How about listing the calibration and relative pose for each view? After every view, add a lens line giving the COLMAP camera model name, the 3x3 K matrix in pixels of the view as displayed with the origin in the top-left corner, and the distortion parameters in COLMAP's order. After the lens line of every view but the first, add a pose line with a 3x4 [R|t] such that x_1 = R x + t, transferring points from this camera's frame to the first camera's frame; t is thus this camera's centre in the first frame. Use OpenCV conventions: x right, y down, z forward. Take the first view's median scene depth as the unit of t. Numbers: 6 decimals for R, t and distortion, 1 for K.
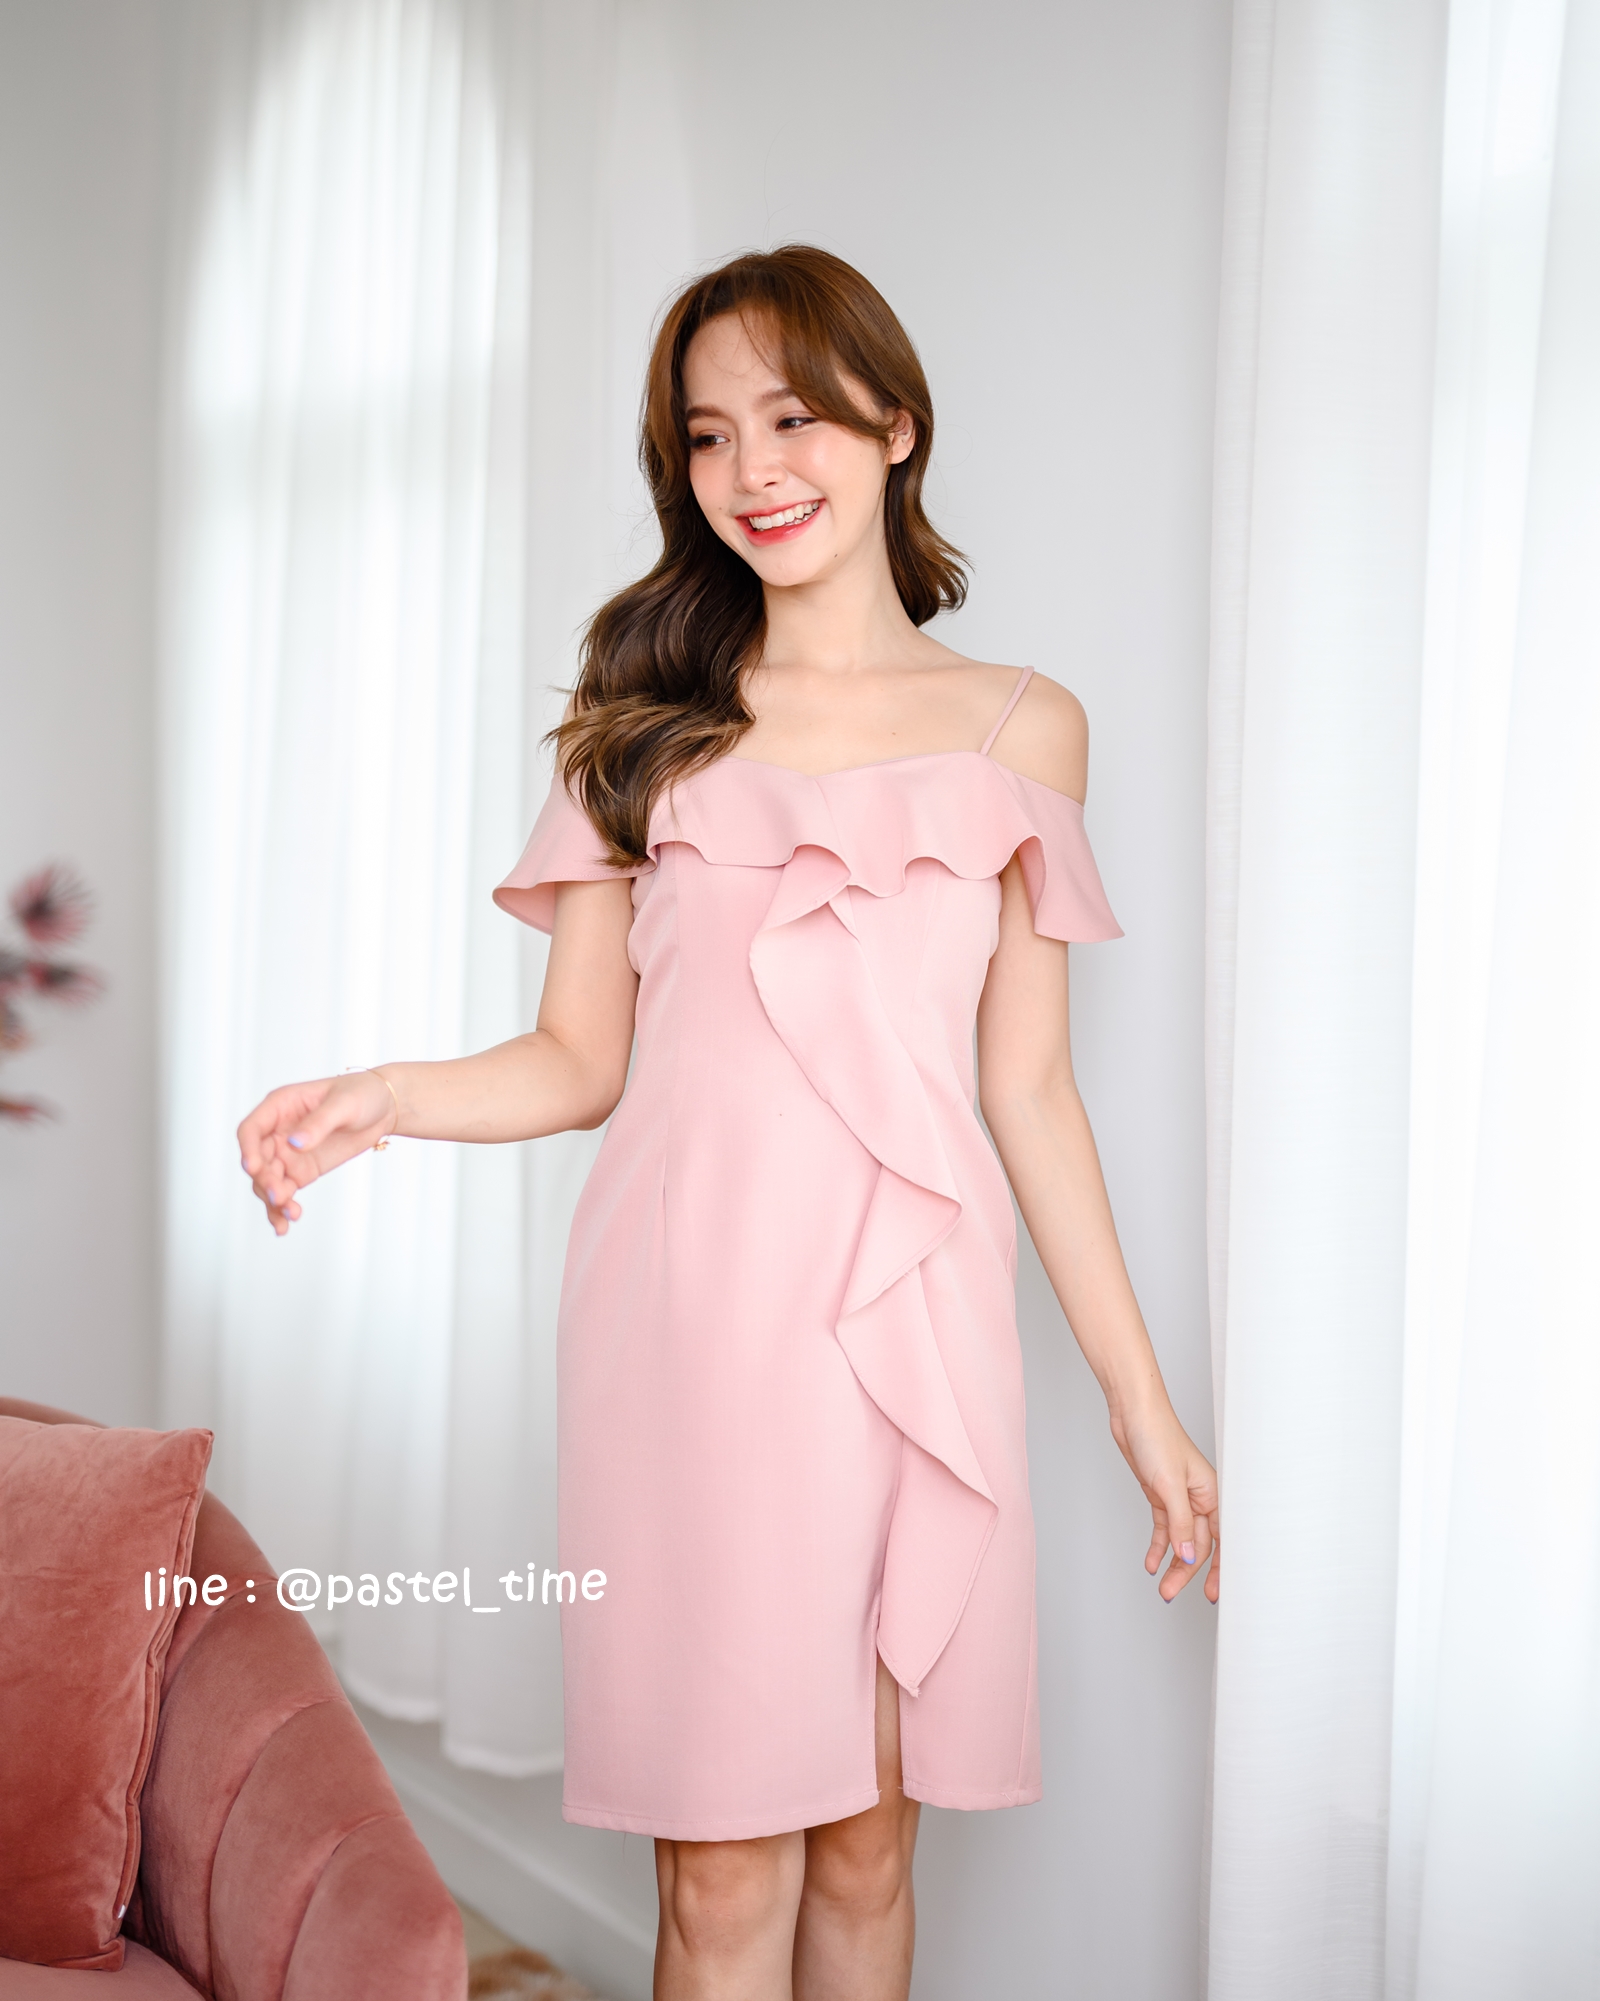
lens RADIAL K [[3407.9, 0, 789.7], [0, 3407.9, 980.8], [0, 0, 1]] dist [-0.017200, 0.000000]
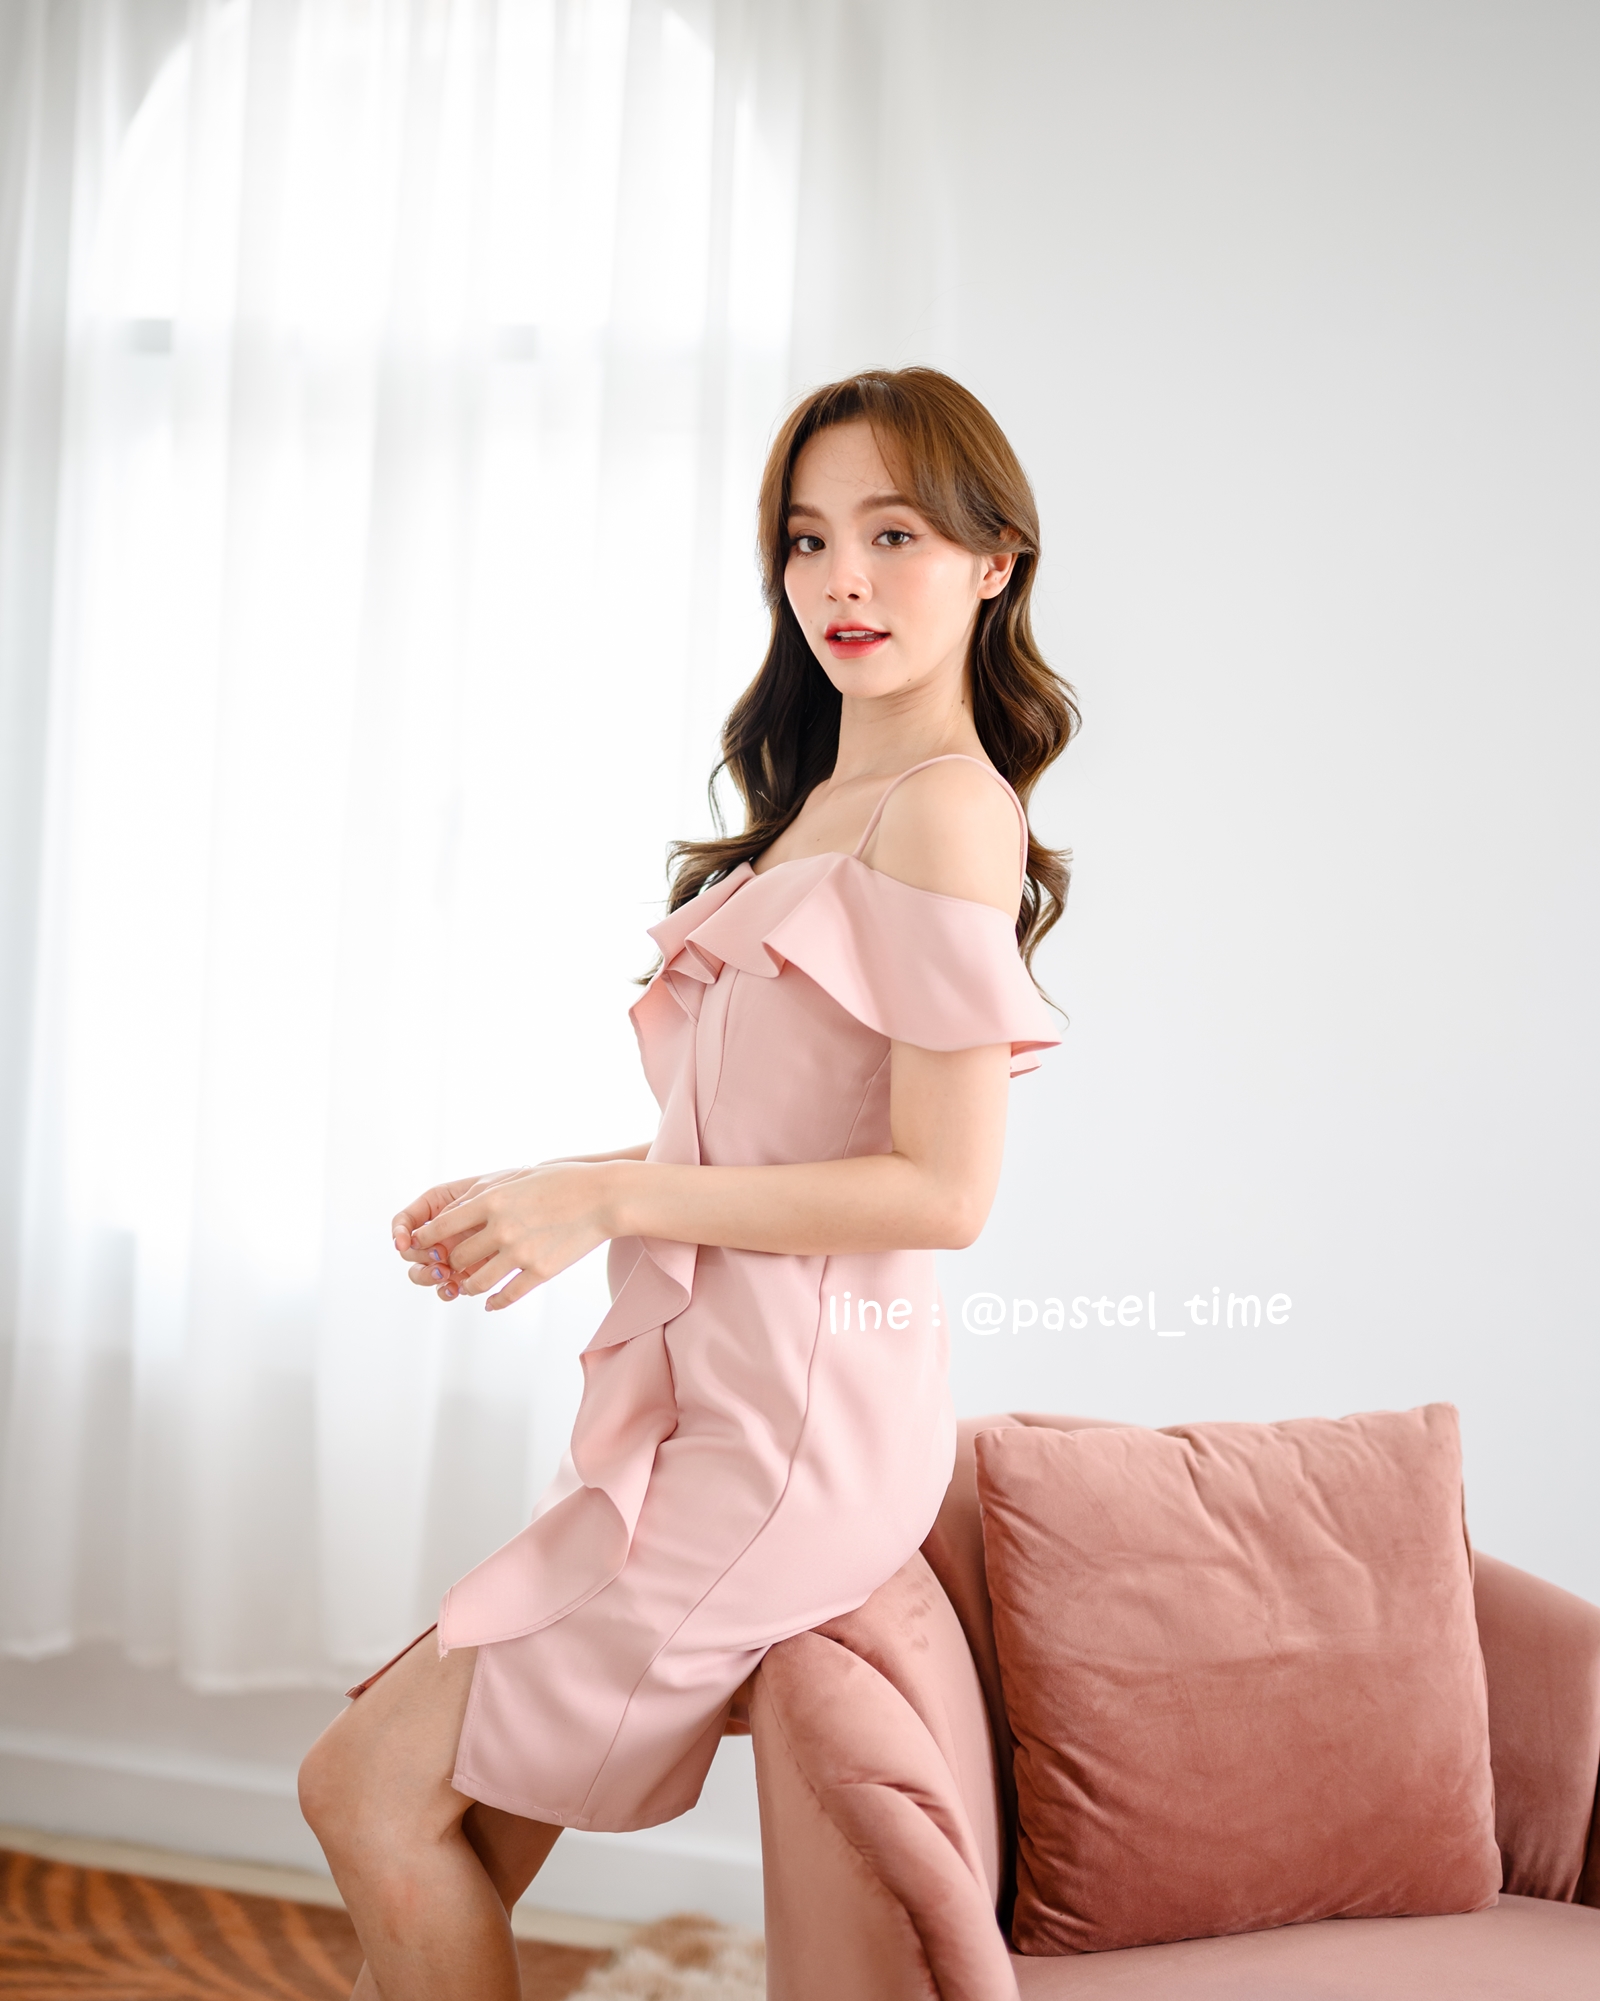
lens RADIAL K [[3407.9, 0, 806.7], [0, 3407.9, 1045.9], [0, 0, 1]] dist [-0.017200, 0.000000]
pose [[0.737190, -0.062098, 0.672826, -1.071300], [0.023013, 0.997498, 0.066849, -0.059963], [-0.675293, -0.033797, 0.736775, 0.354366]]
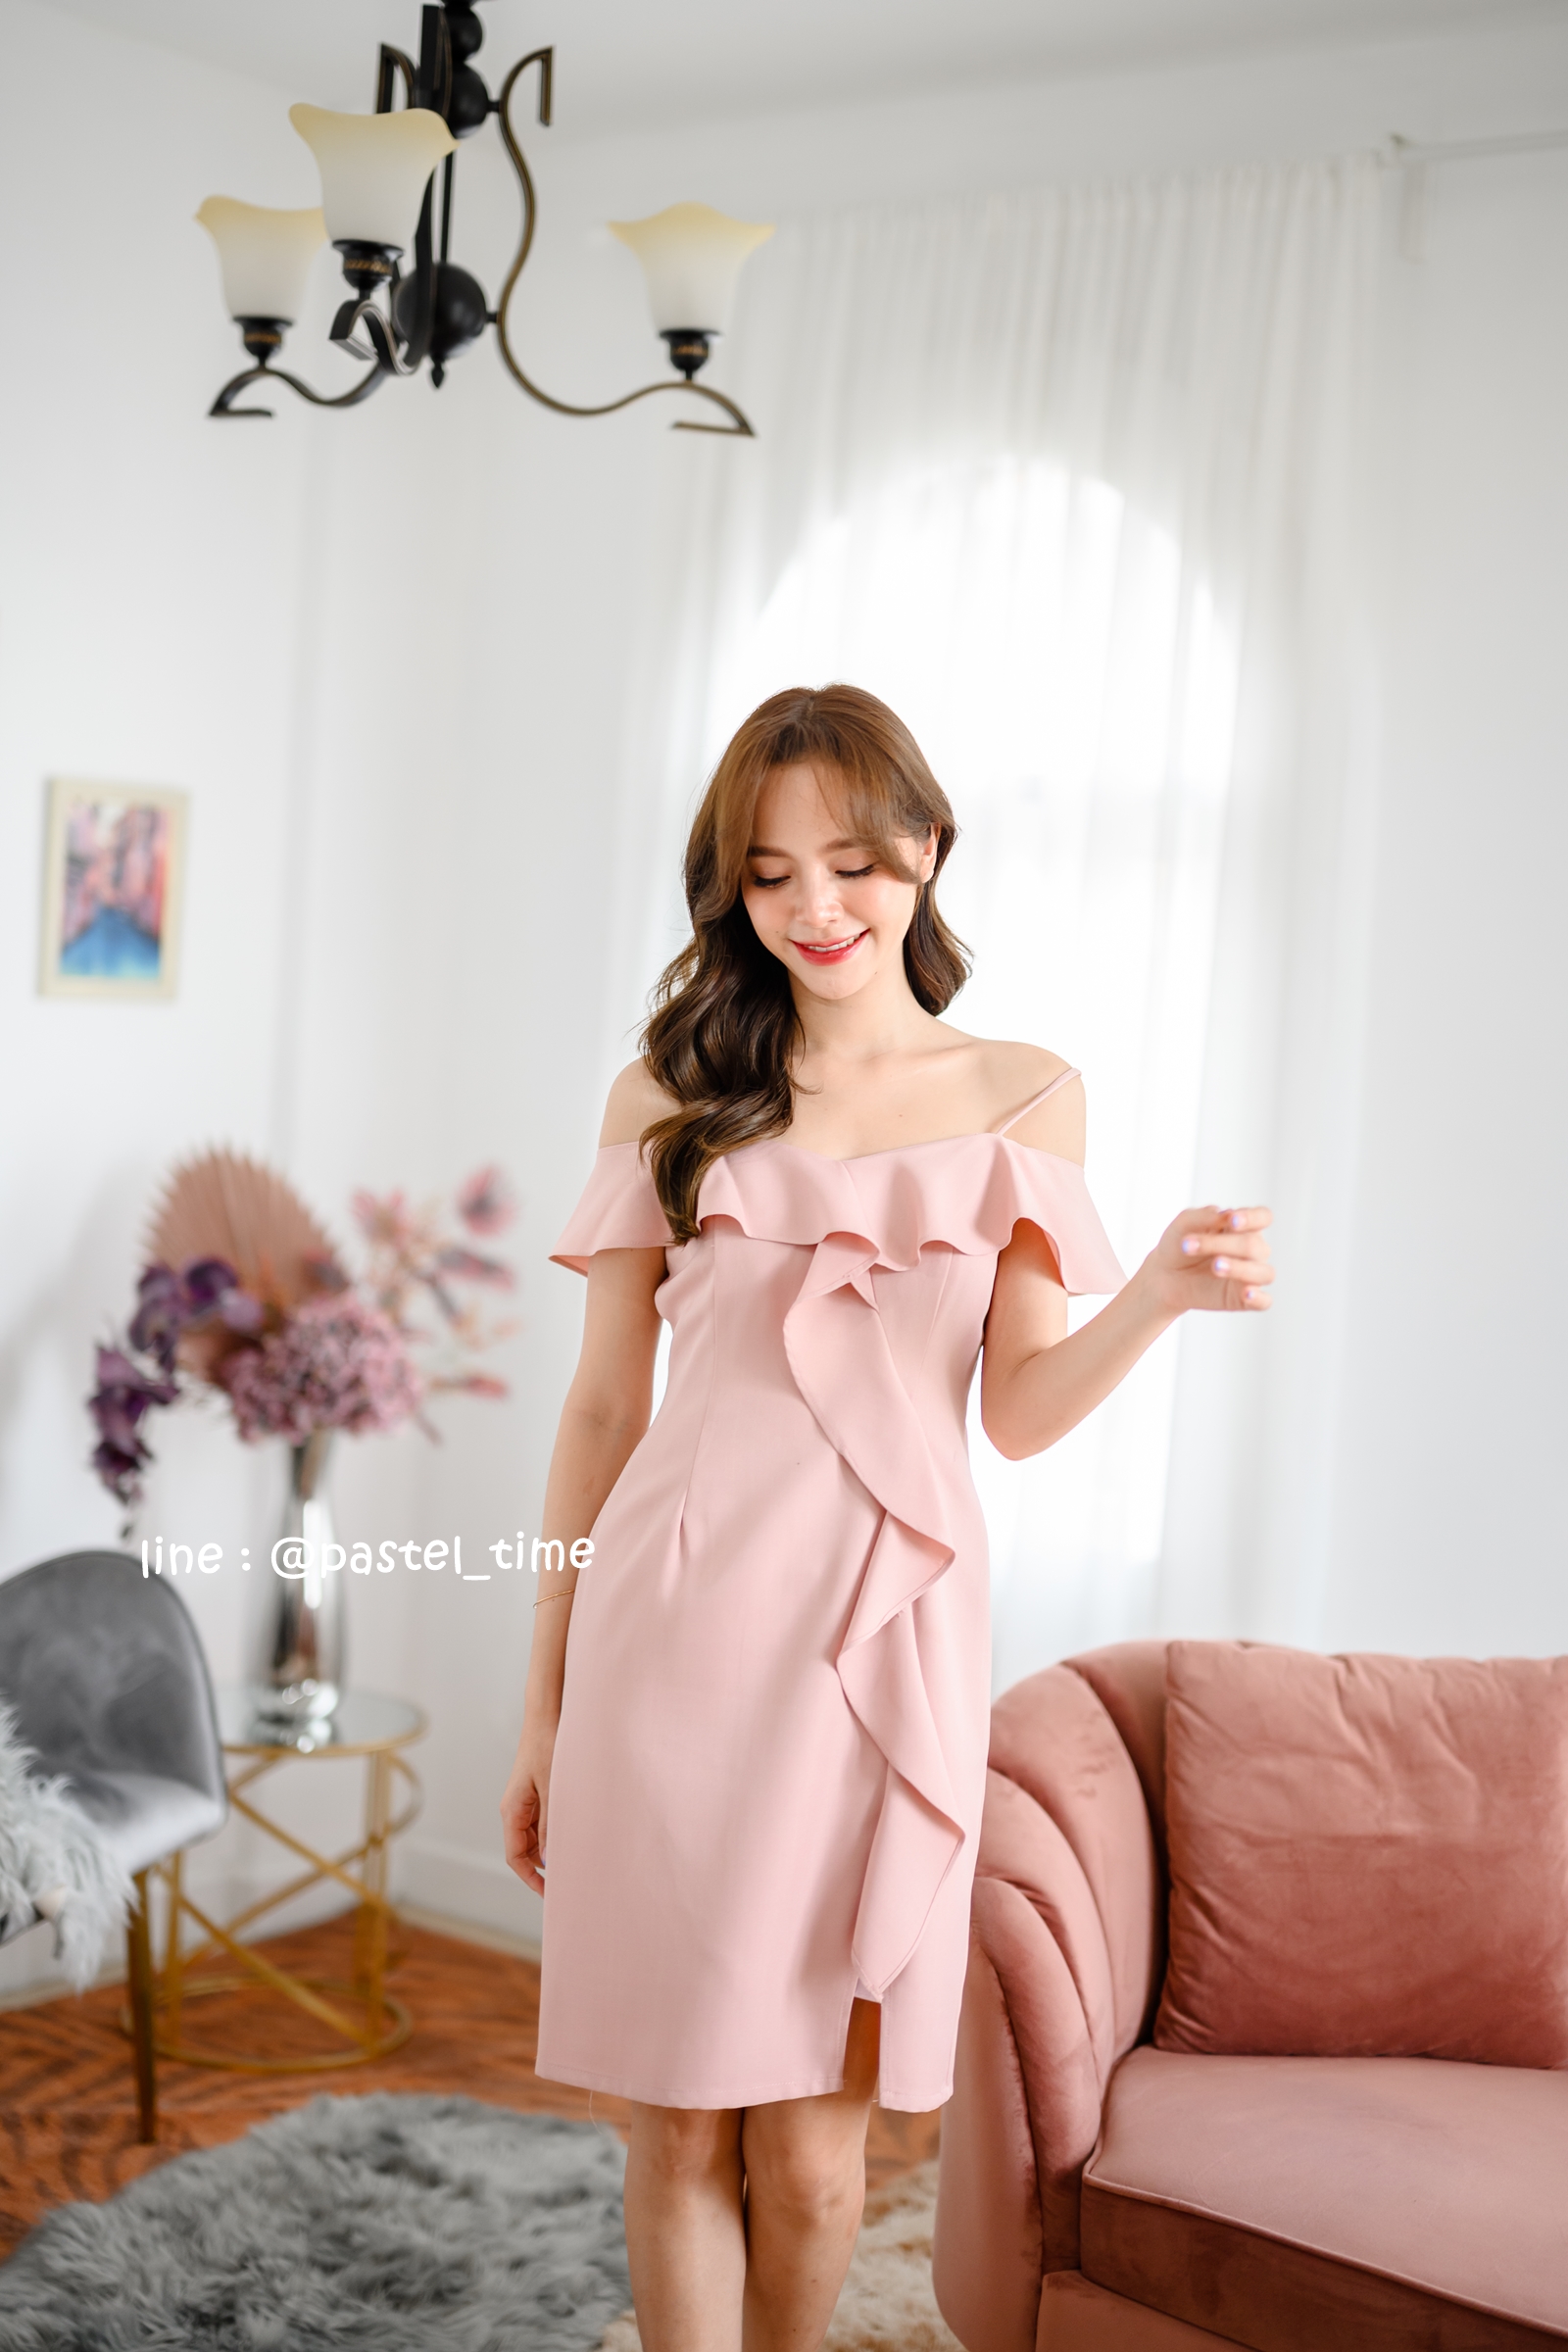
lens RADIAL K [[3350.0, 0, 787.8], [0, 3350.0, 1163.4], [0, 0, 1]] dist [0.001111, 0.000000]
pose [[0.914101, 0.020518, 0.404967, -1.009847], [-0.016067, 0.999767, -0.014388, -0.036596], [-0.405168, 0.006646, 0.914218, -0.066382]]
